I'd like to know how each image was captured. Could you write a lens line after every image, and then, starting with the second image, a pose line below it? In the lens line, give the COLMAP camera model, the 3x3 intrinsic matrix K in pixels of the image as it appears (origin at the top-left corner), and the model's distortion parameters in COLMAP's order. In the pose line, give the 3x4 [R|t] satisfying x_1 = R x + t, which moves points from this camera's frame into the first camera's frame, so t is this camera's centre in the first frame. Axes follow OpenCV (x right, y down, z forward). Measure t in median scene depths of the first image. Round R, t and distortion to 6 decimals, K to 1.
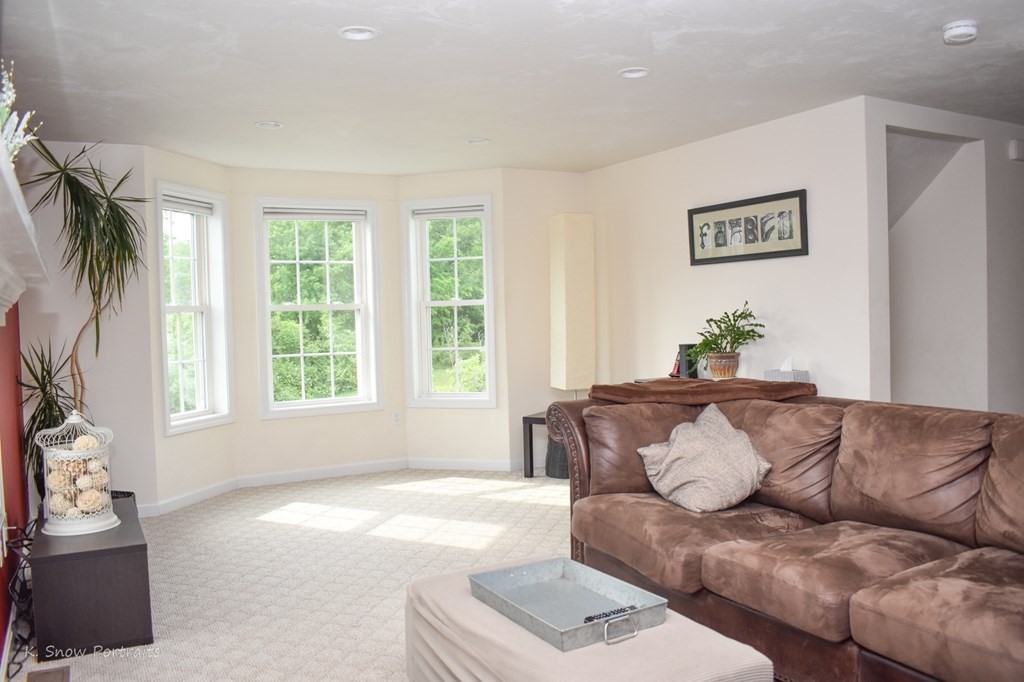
lens RADIAL K [[805.0, 0, 503.6], [0, 805.0, 343.1], [0, 0, 1]] dist [-0.093365, 0.011665]
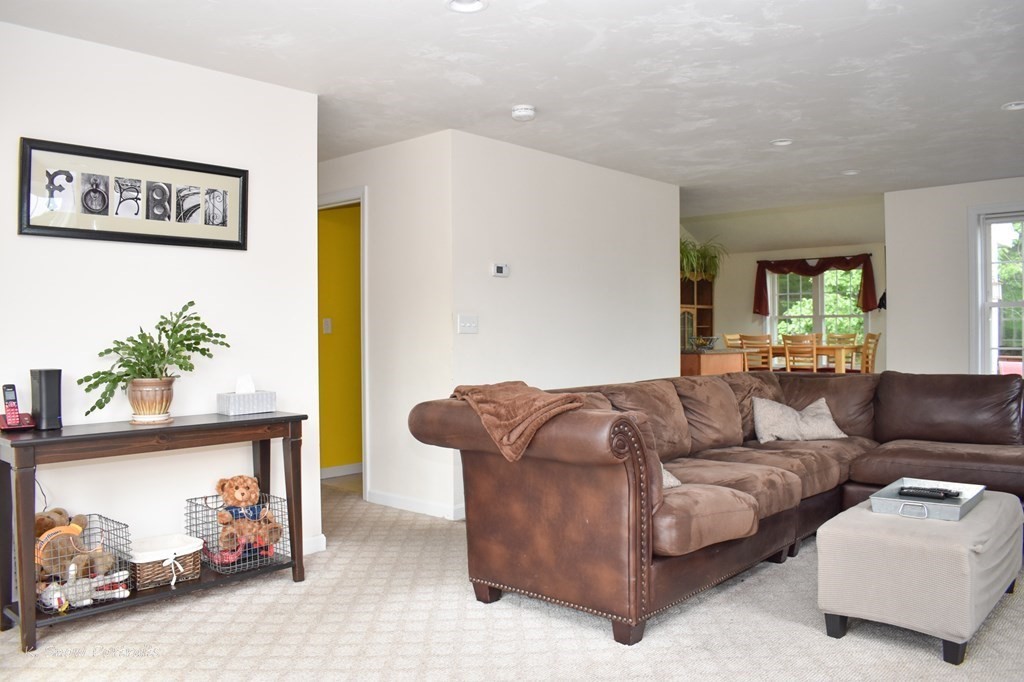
lens RADIAL K [[805.0, 0, 513.5], [0, 805.0, 339.0], [0, 0, 1]] dist [-0.093365, 0.011665]
pose [[-0.326249, 0.021311, 0.945044, -0.459972], [0.047767, 0.998840, -0.006034, -0.000842], [-0.944076, 0.043174, -0.326889, 0.956243]]
